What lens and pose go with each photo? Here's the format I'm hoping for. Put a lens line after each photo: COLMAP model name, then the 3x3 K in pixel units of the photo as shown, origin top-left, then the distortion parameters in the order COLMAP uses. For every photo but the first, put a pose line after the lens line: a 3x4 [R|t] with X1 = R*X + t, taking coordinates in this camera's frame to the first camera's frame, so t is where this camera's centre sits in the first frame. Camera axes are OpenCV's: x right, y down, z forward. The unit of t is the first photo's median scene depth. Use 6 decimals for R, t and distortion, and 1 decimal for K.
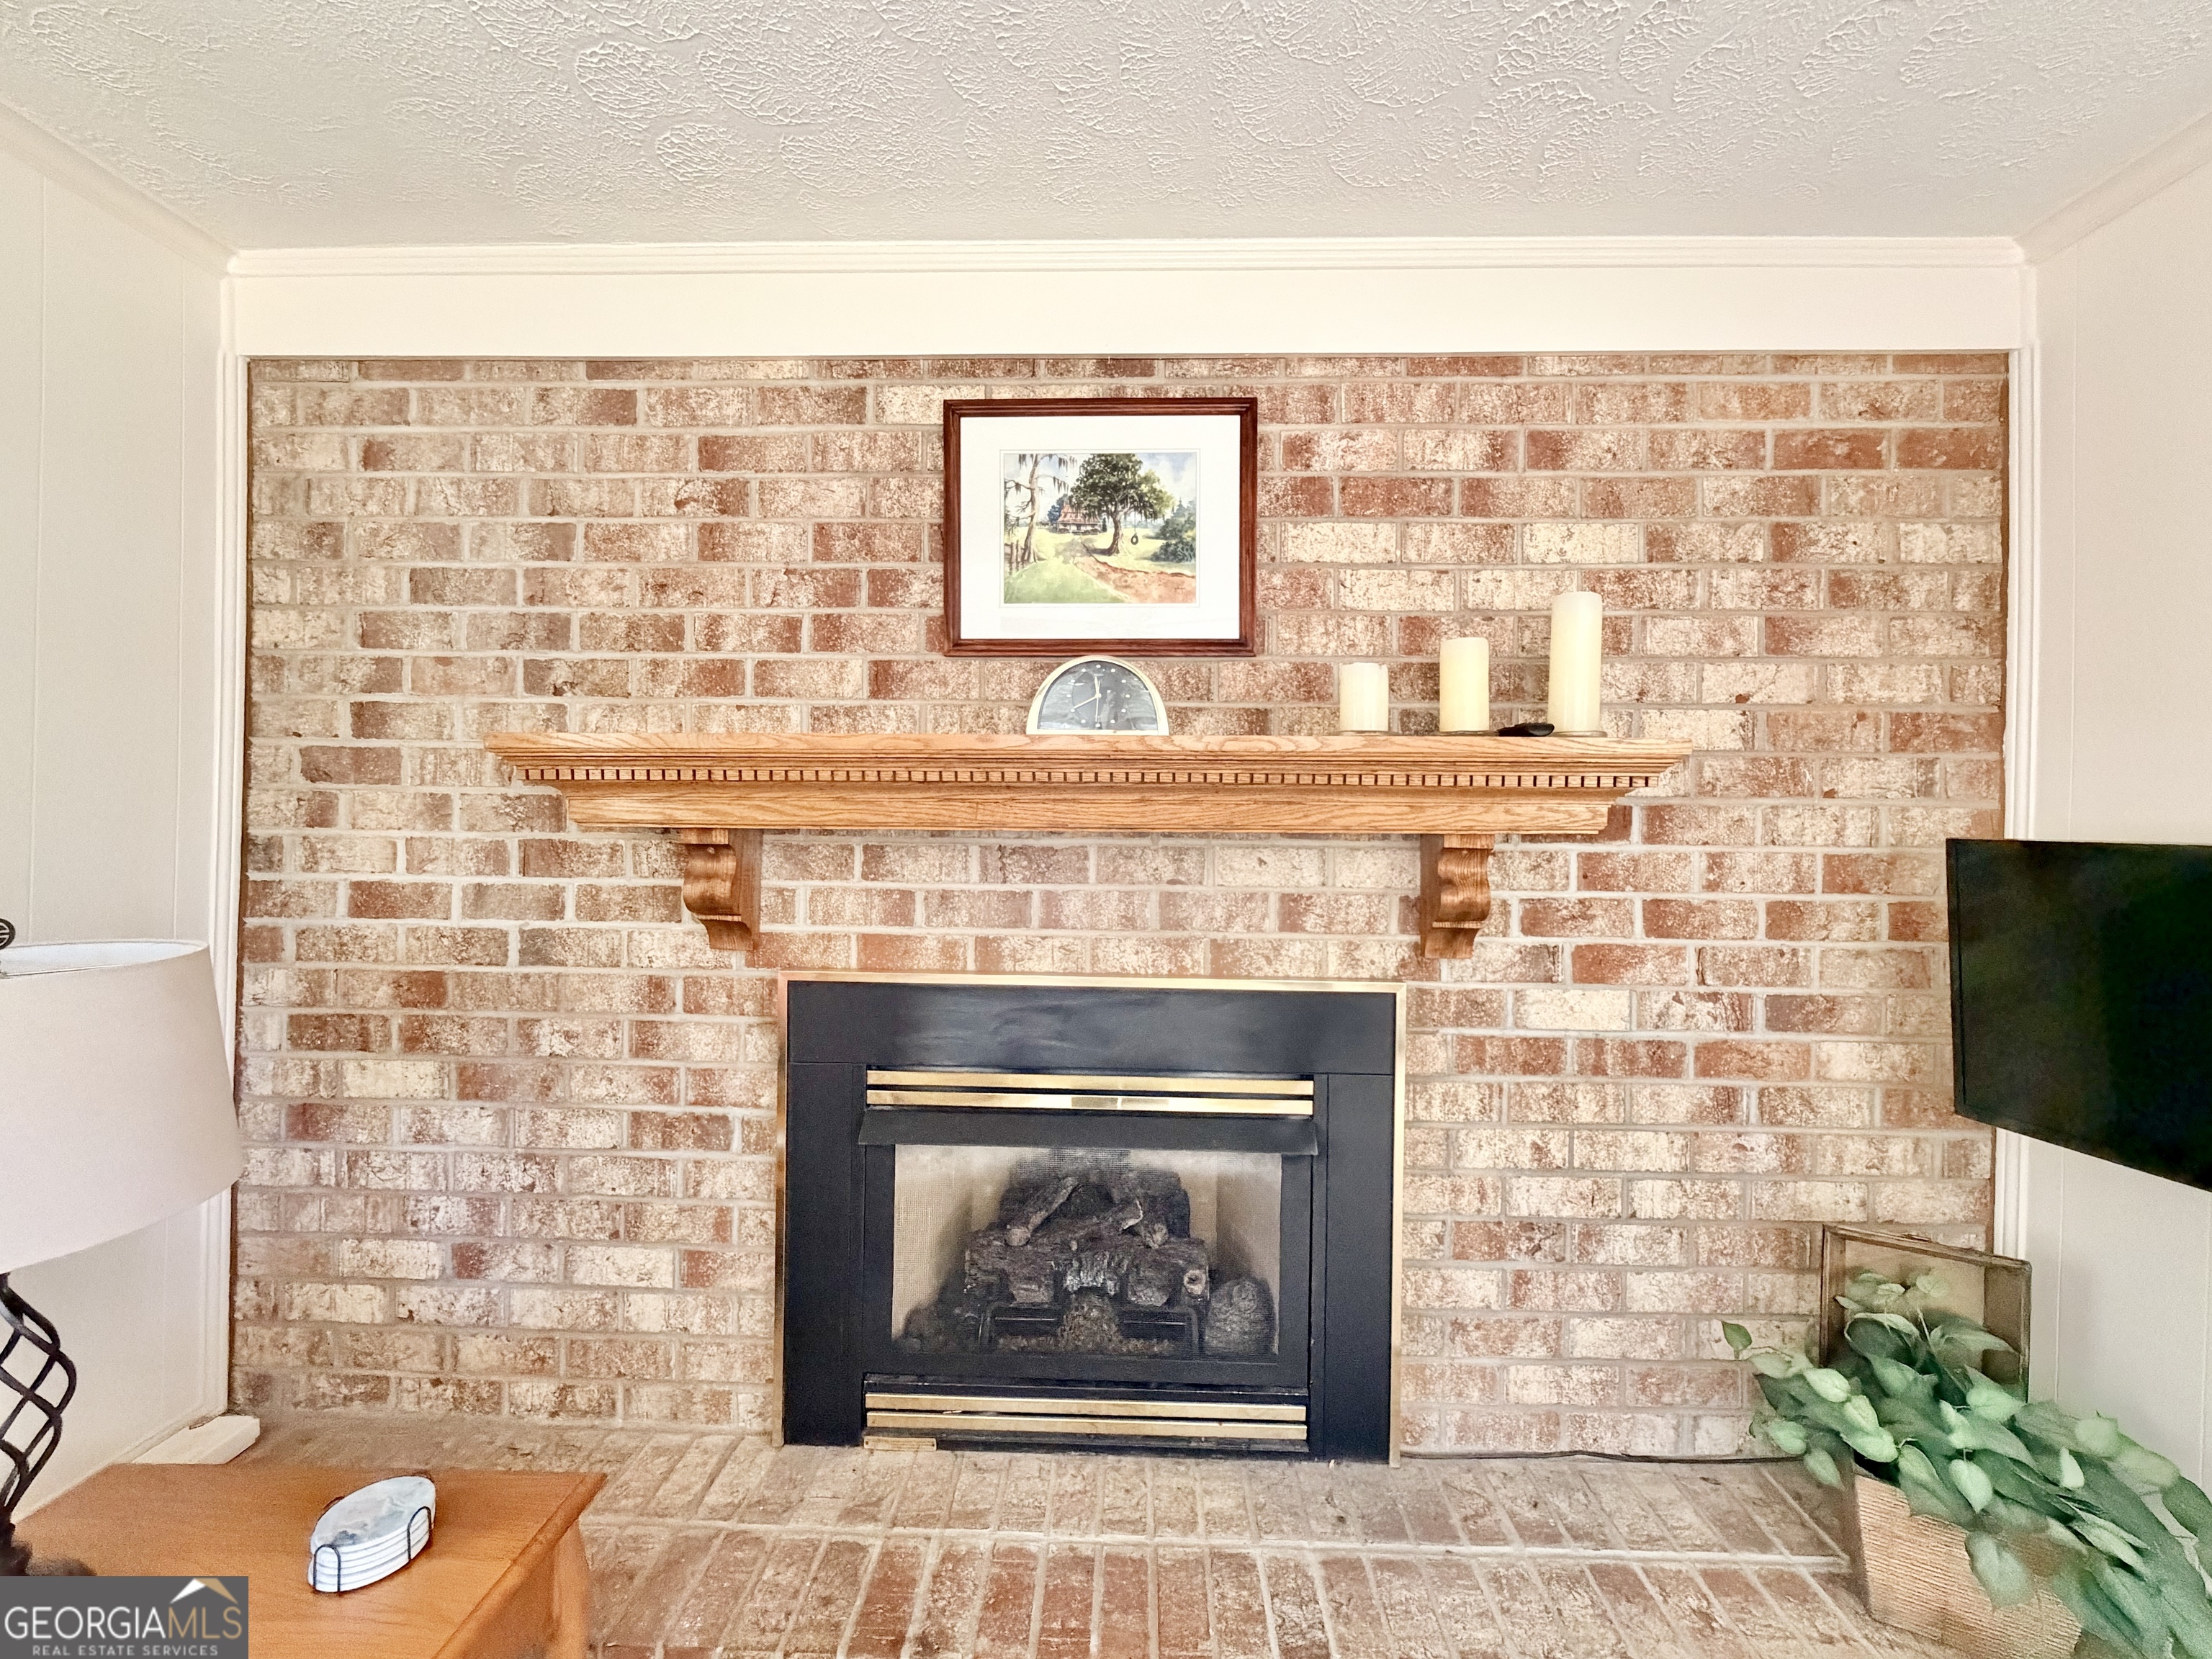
lens RADIAL K [[879.3, 0, 1114.0], [0, 879.3, 828.4], [0, 0, 1]] dist [-0.001217, -0.000404]
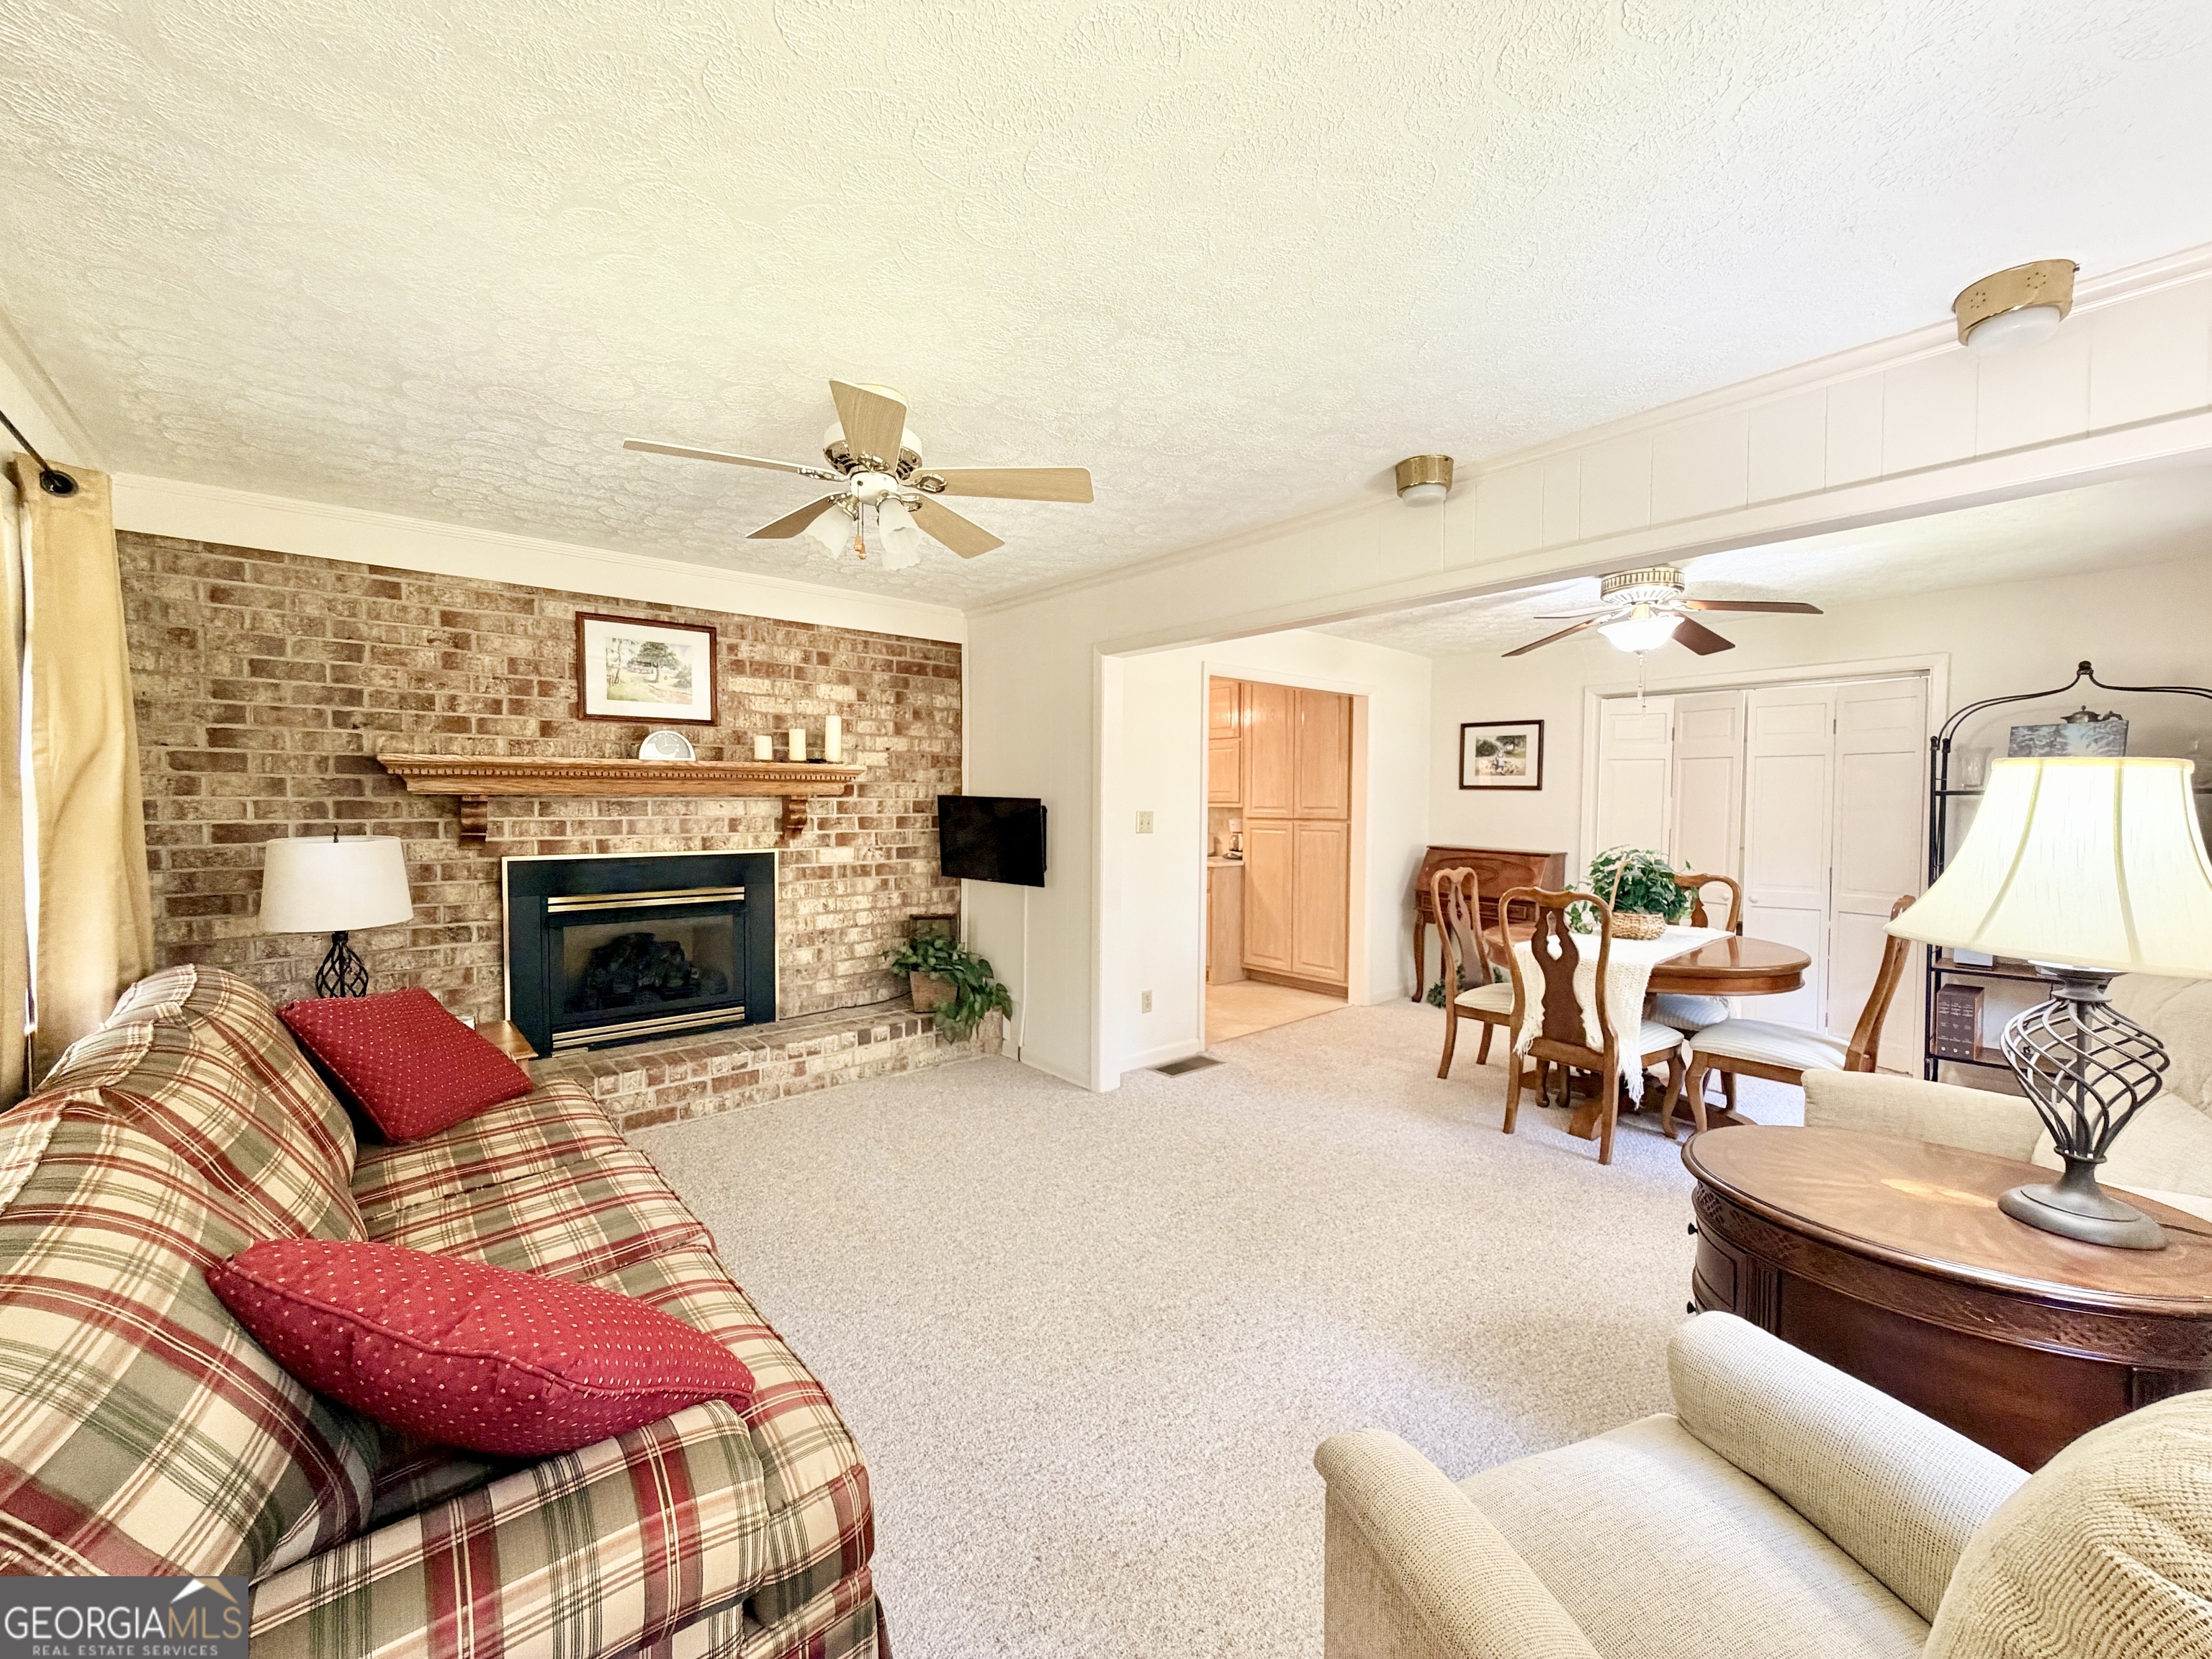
lens RADIAL K [[879.3, 0, 1114.0], [0, 879.3, 828.4], [0, 0, 1]] dist [-0.001217, -0.000404]
pose [[0.740603, -0.032373, 0.671162, -0.722154], [0.002163, 0.998948, 0.045795, -0.012283], [-0.671939, -0.032464, 0.739894, -1.716553]]
